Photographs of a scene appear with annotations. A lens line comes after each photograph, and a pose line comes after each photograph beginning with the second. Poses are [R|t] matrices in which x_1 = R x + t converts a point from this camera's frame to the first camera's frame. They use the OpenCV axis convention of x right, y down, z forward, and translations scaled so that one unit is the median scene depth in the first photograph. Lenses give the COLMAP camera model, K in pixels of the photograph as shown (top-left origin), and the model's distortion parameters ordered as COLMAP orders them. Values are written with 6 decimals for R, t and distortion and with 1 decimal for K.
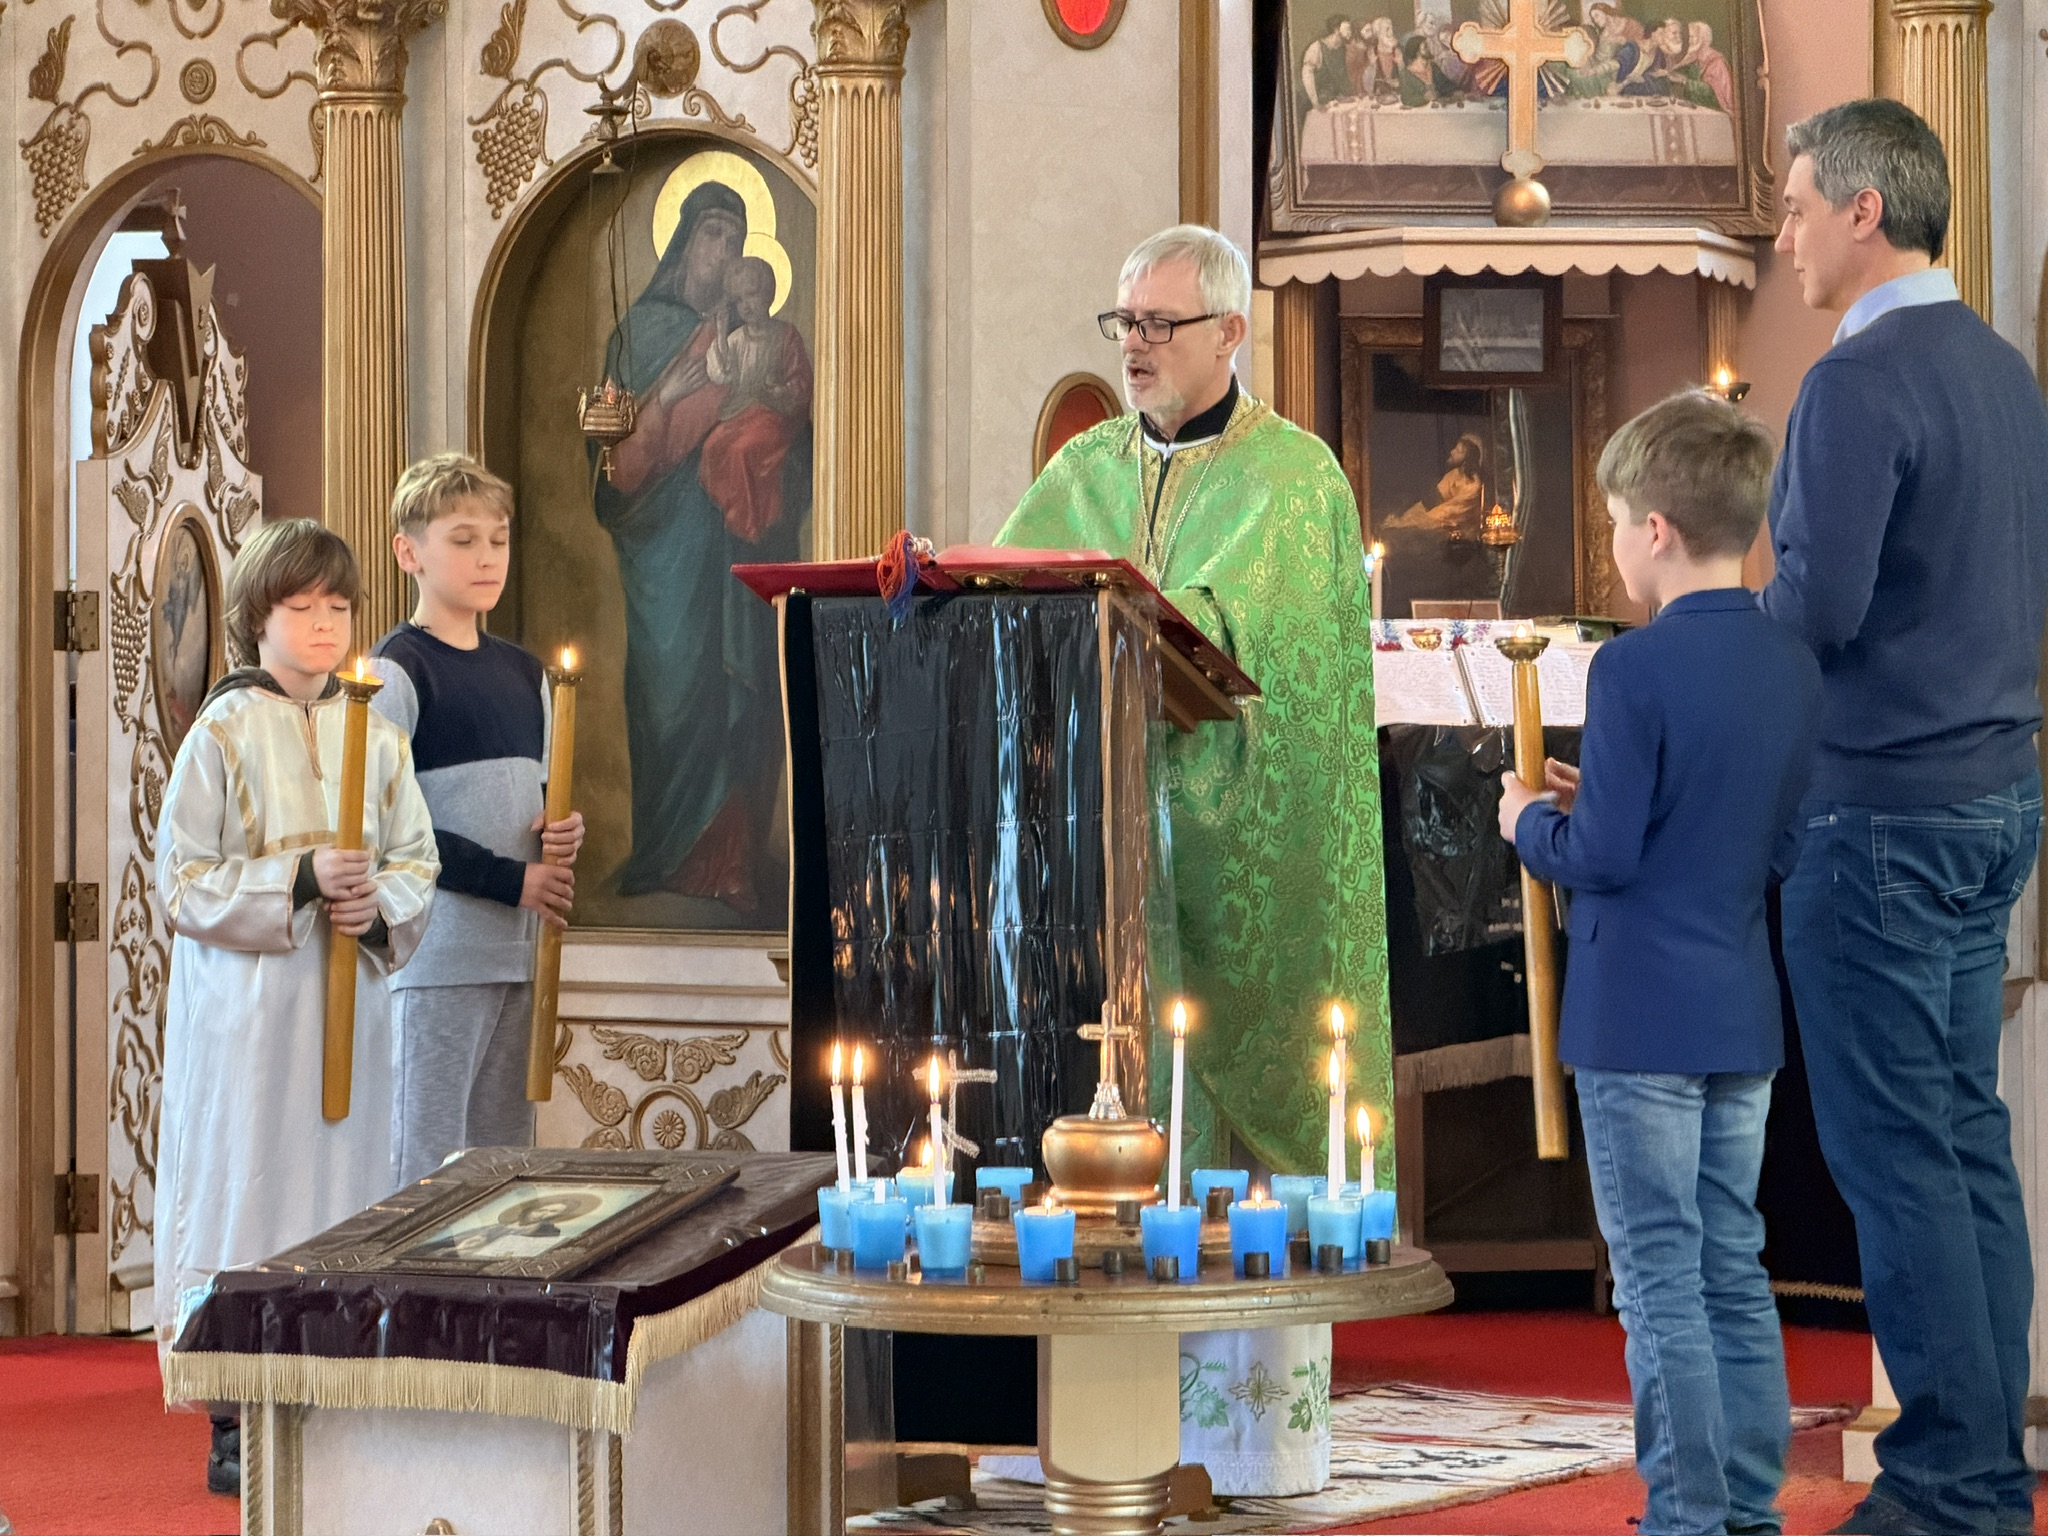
lens RADIAL K [[6445.4, 0, 1024.0], [0, 6445.4, 768.0], [0, 0, 1]] dist [0.123233, 0.337102]
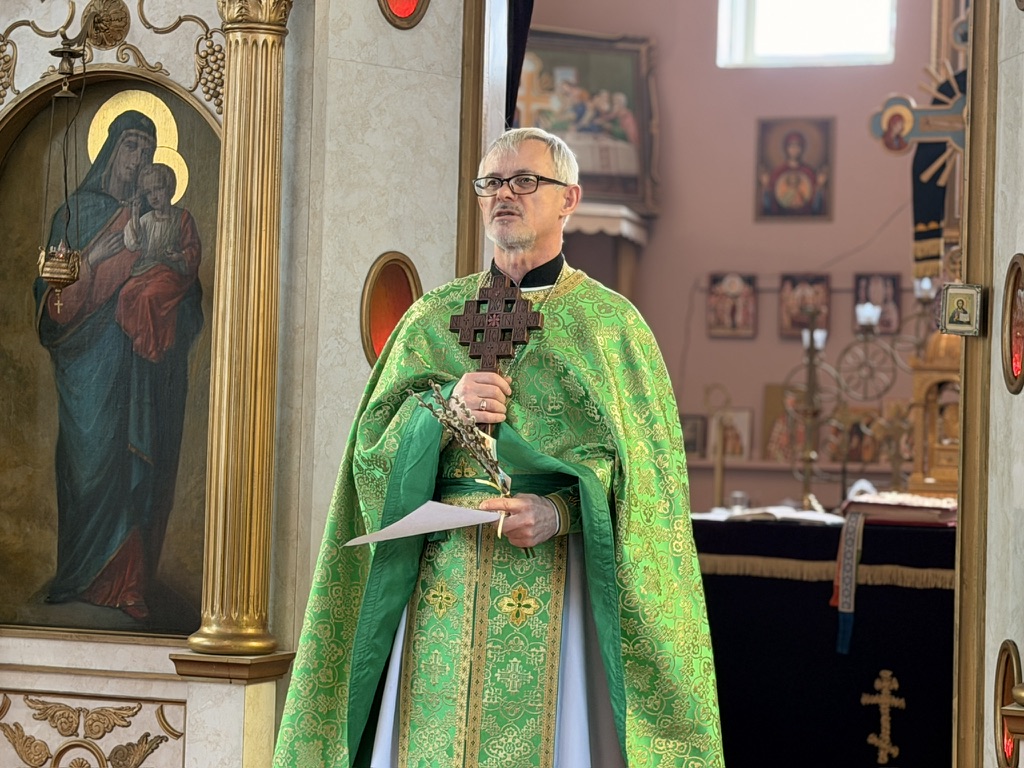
lens RADIAL K [[2792.1, 0, 512.0], [0, 2792.1, 384.0], [0, 0, 1]] dist [0.137471, -0.099198]
pose [[0.987646, 0.035974, 0.152517, -0.058214], [-0.030504, 0.998810, -0.038054, -0.008510], [-0.153705, 0.032931, 0.987568, 0.371612]]
